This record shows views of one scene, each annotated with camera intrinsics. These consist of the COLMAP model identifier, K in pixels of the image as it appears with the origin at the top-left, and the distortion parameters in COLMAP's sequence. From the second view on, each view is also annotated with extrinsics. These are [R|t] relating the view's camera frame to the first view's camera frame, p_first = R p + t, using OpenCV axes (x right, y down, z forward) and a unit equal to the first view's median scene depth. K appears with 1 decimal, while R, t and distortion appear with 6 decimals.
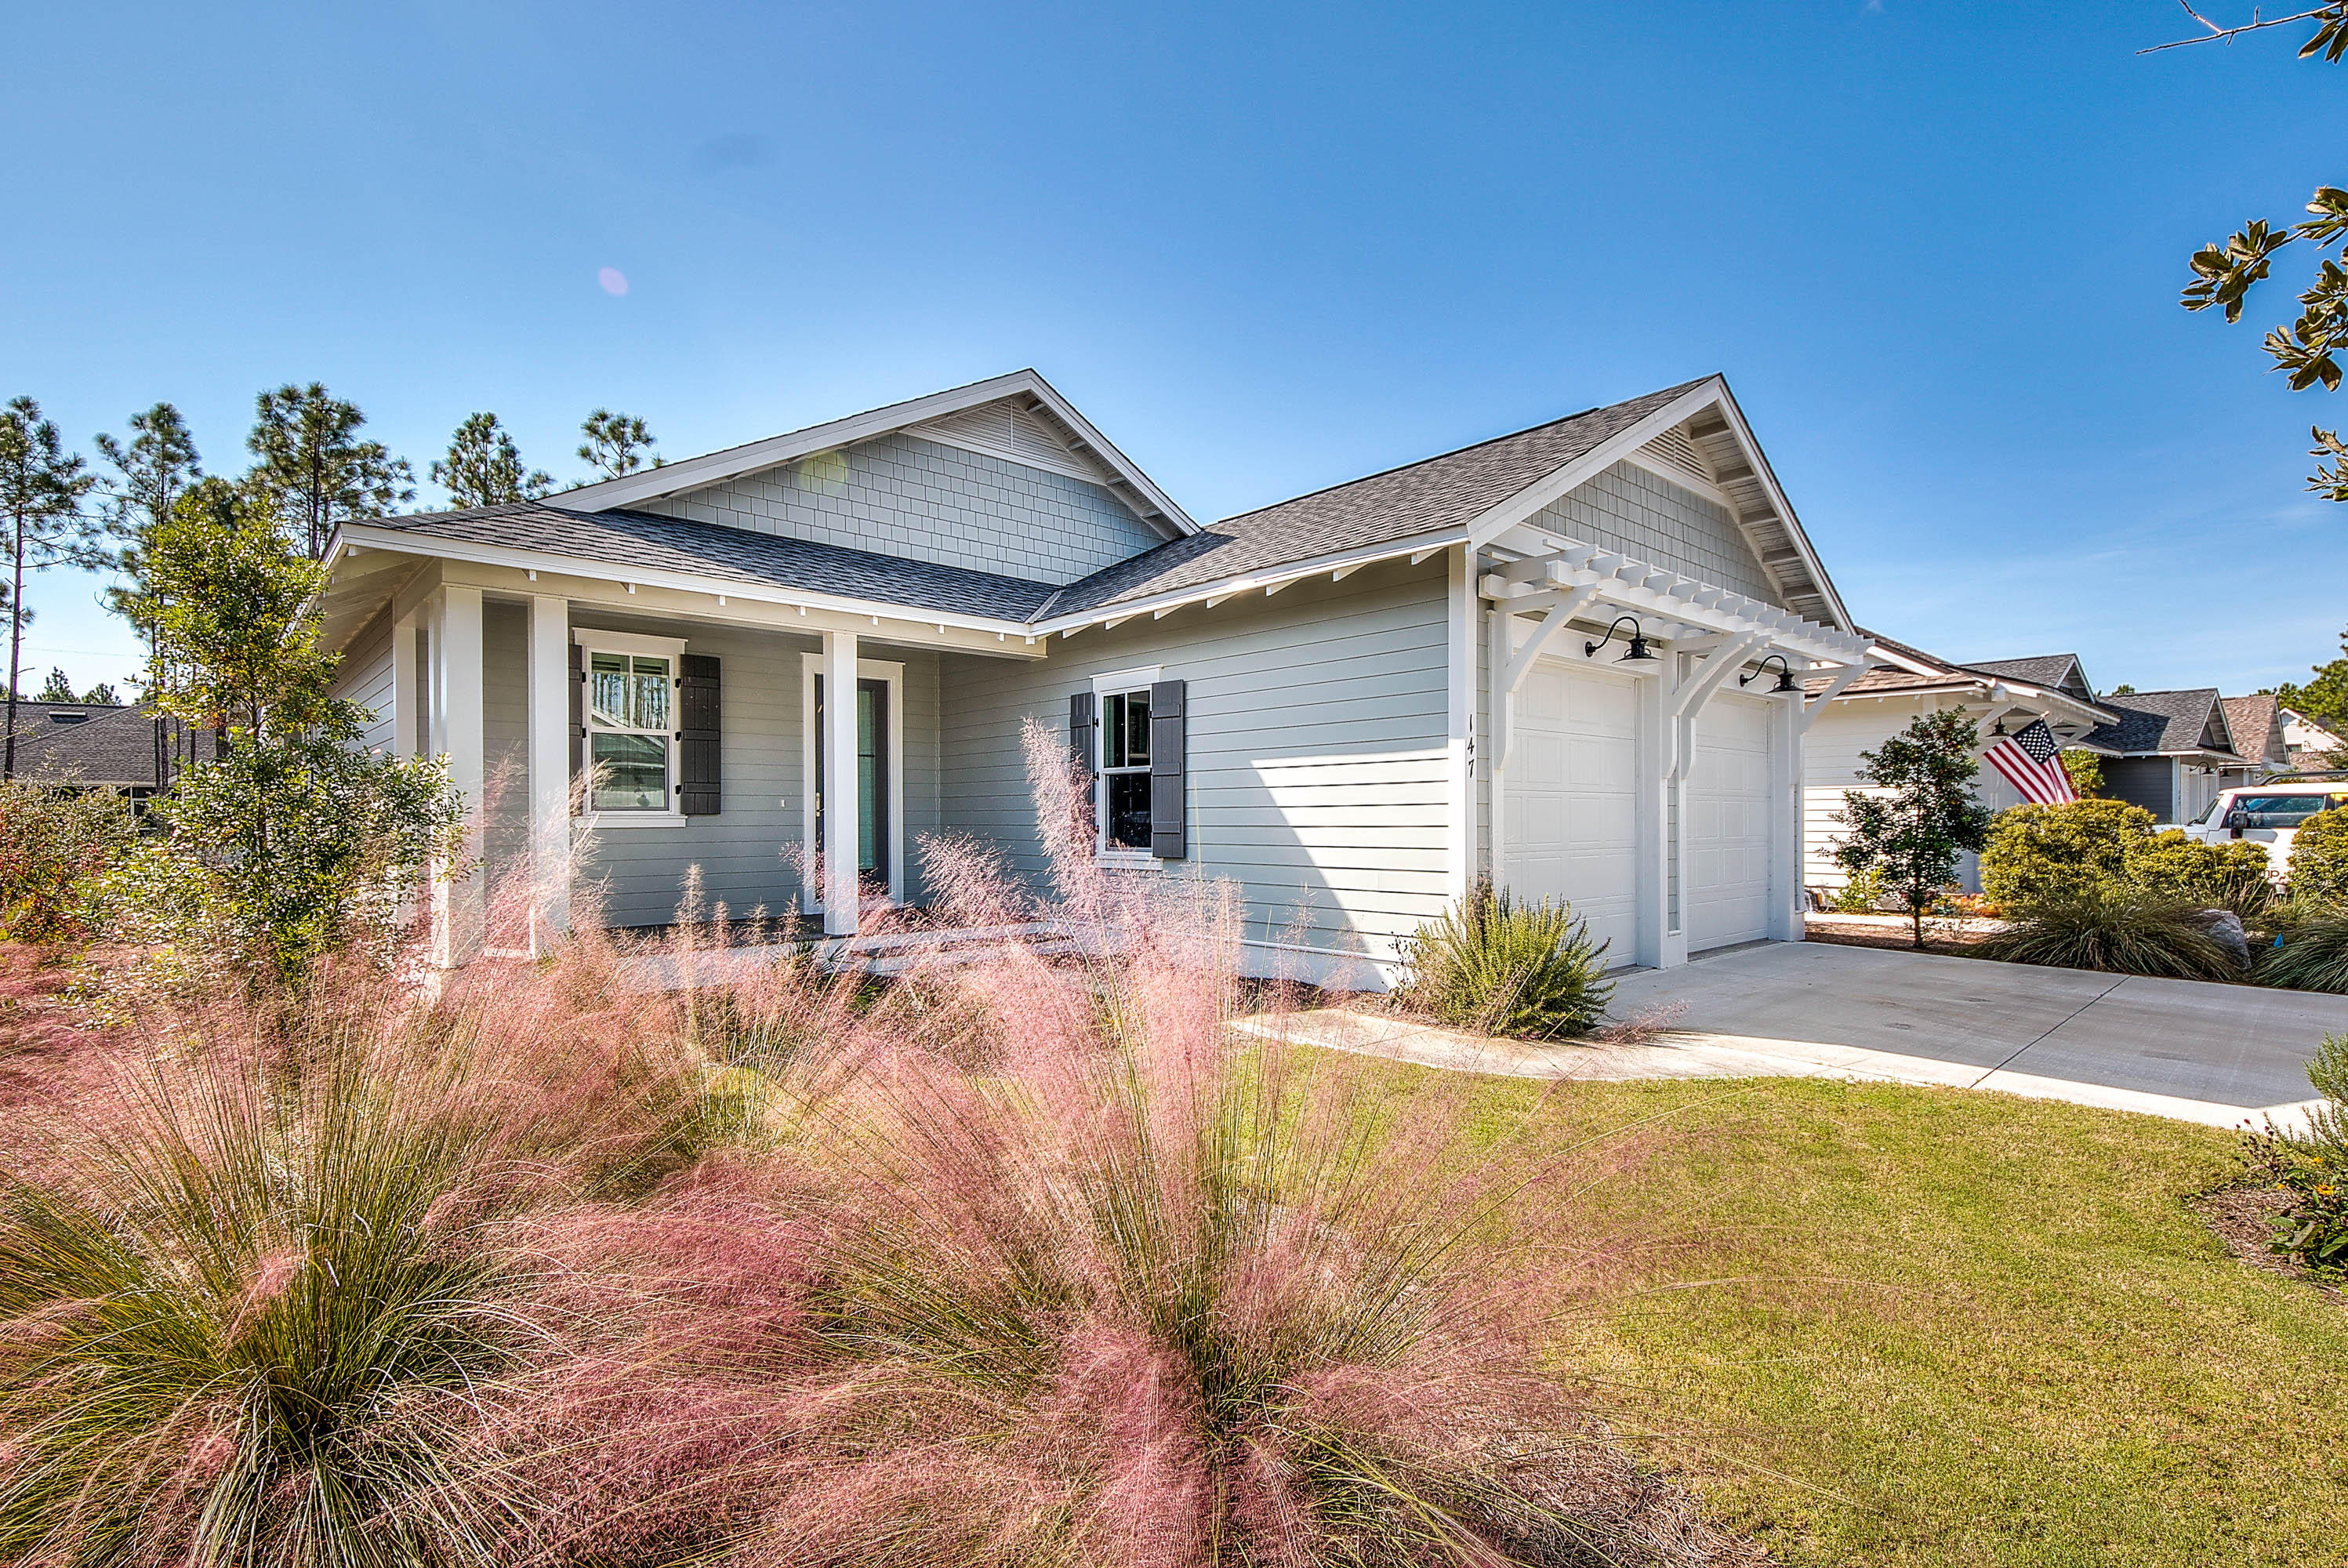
lens RADIAL K [[1098.2, 0, 1179.2], [0, 1098.2, 795.4], [0, 0, 1]] dist [-0.027754, -0.001770]
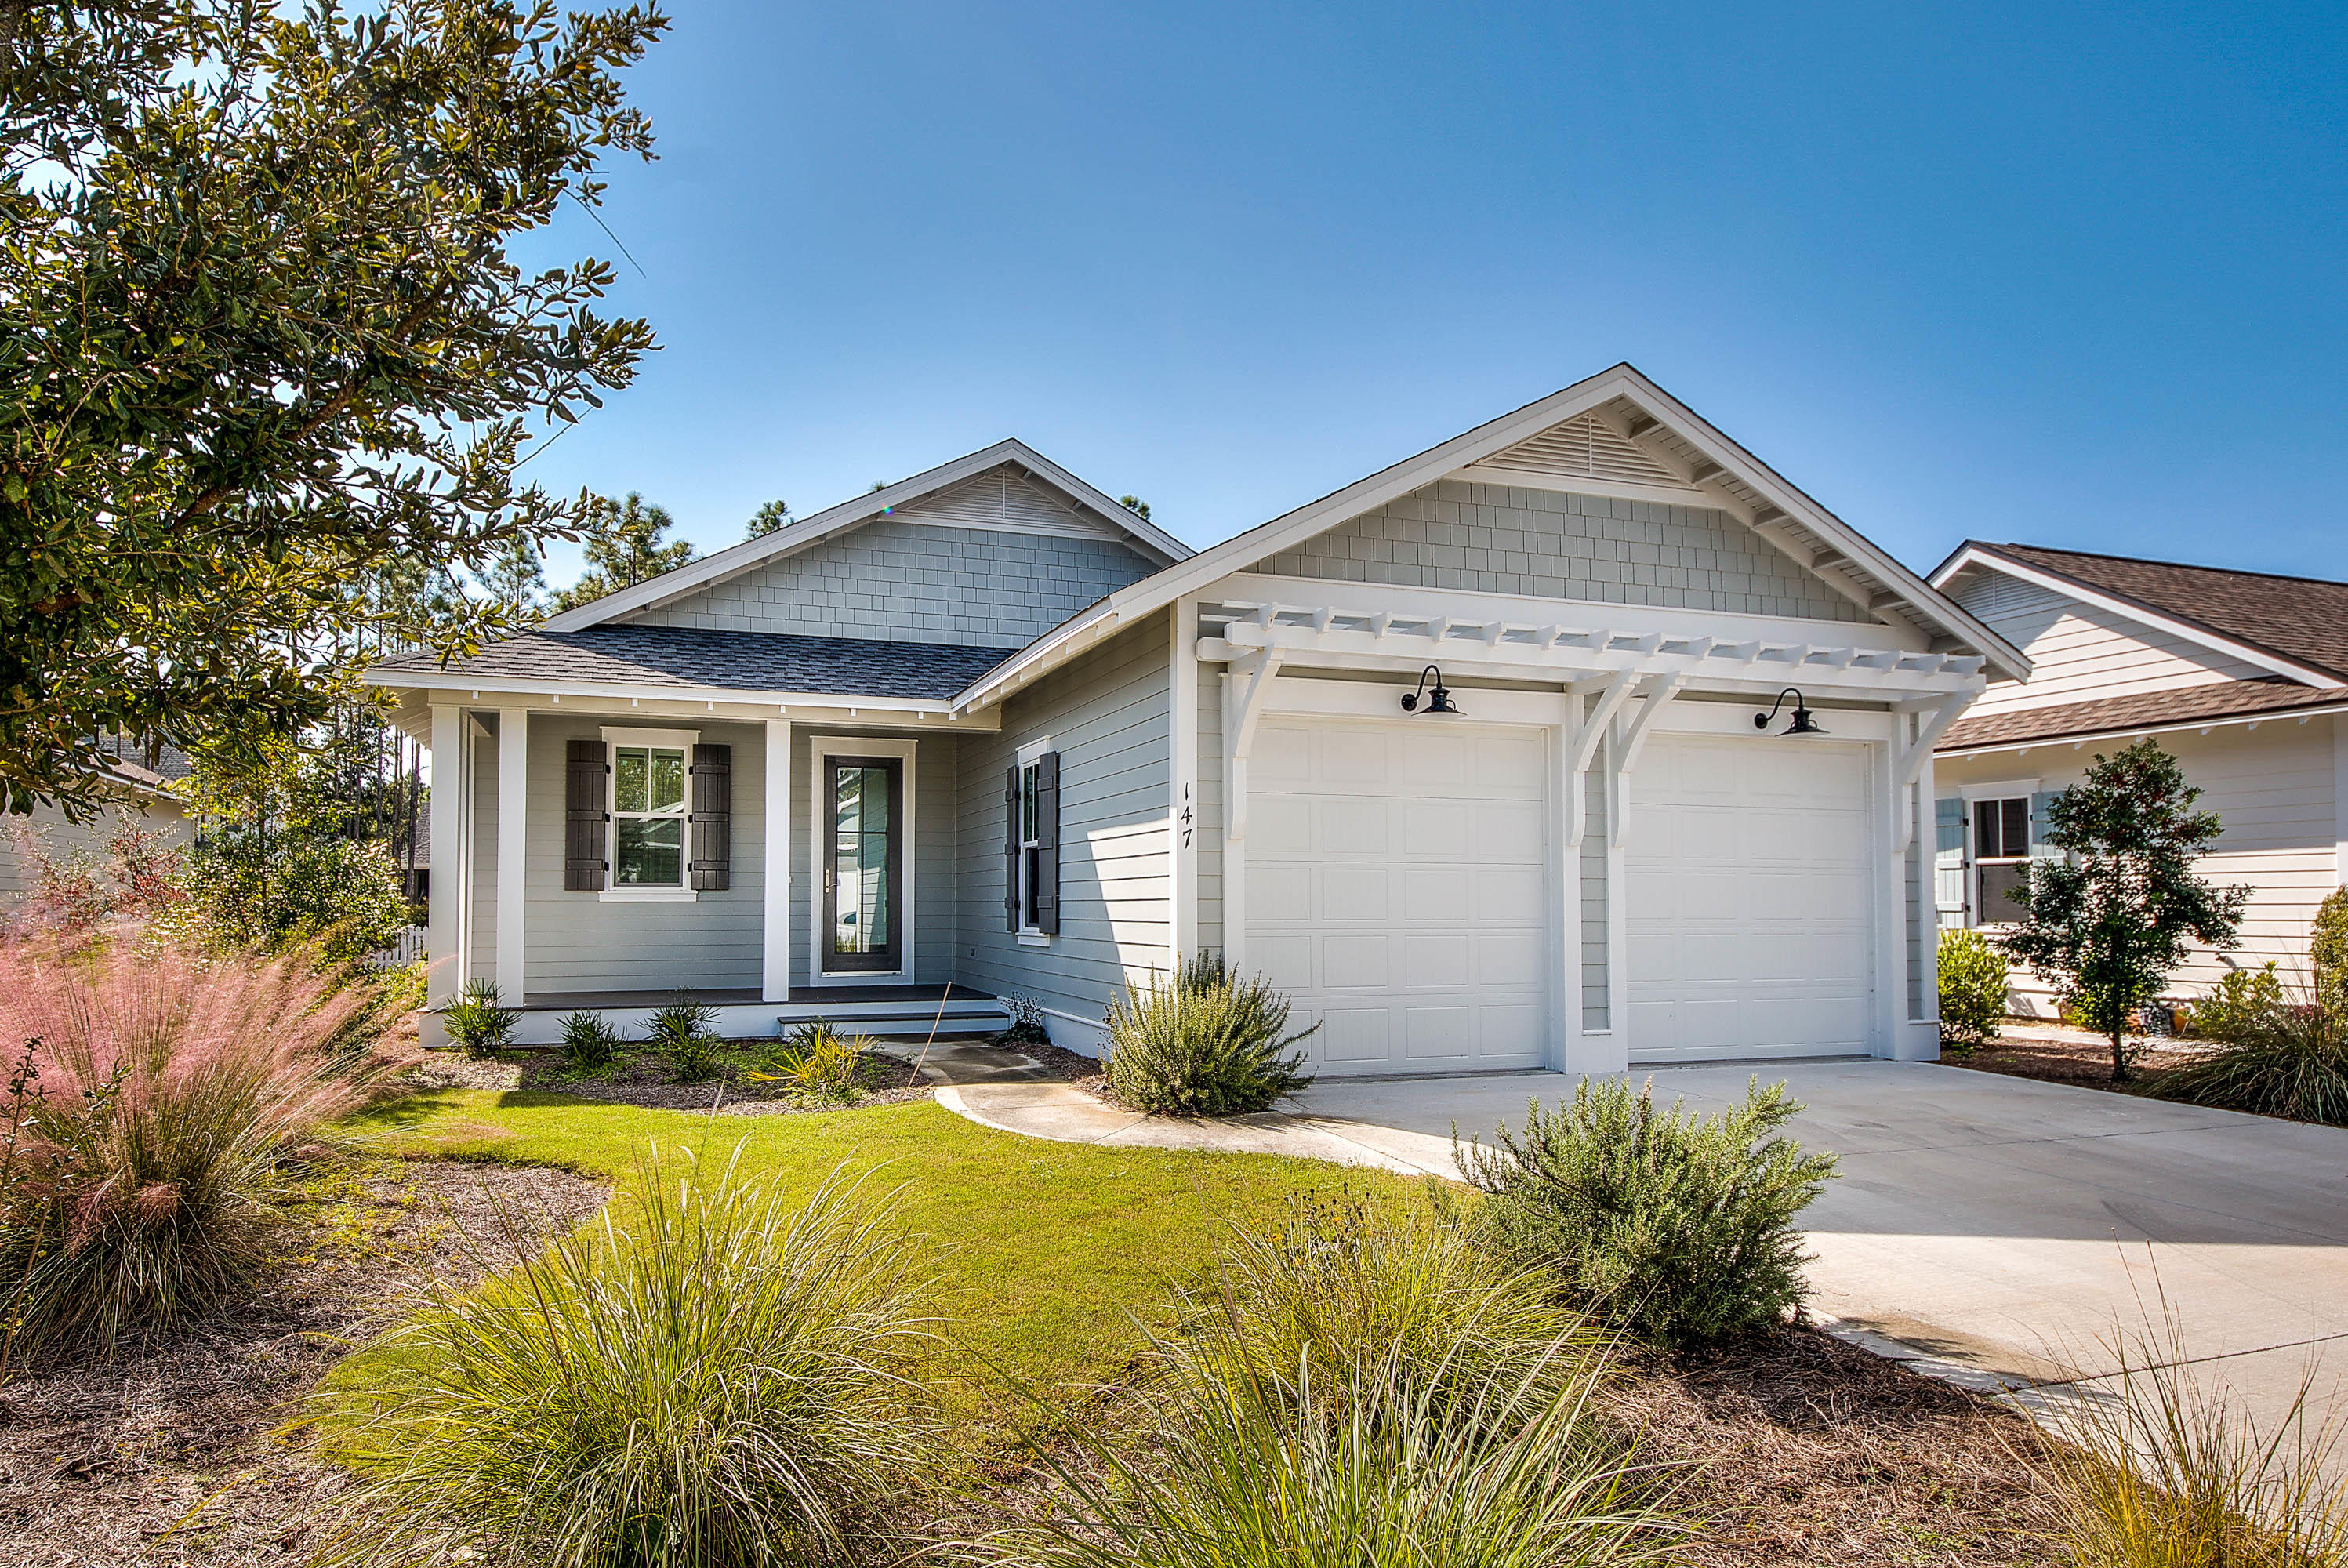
lens RADIAL K [[1391.7, 0, 1171.6], [0, 1391.7, 801.8], [0, 0, 1]] dist [-0.042182, -0.000613]
pose [[0.916449, -0.025624, -0.399331, 0.525403], [0.003916, 0.998474, -0.055083, 0.007110], [0.400133, 0.048917, 0.915151, -0.076987]]
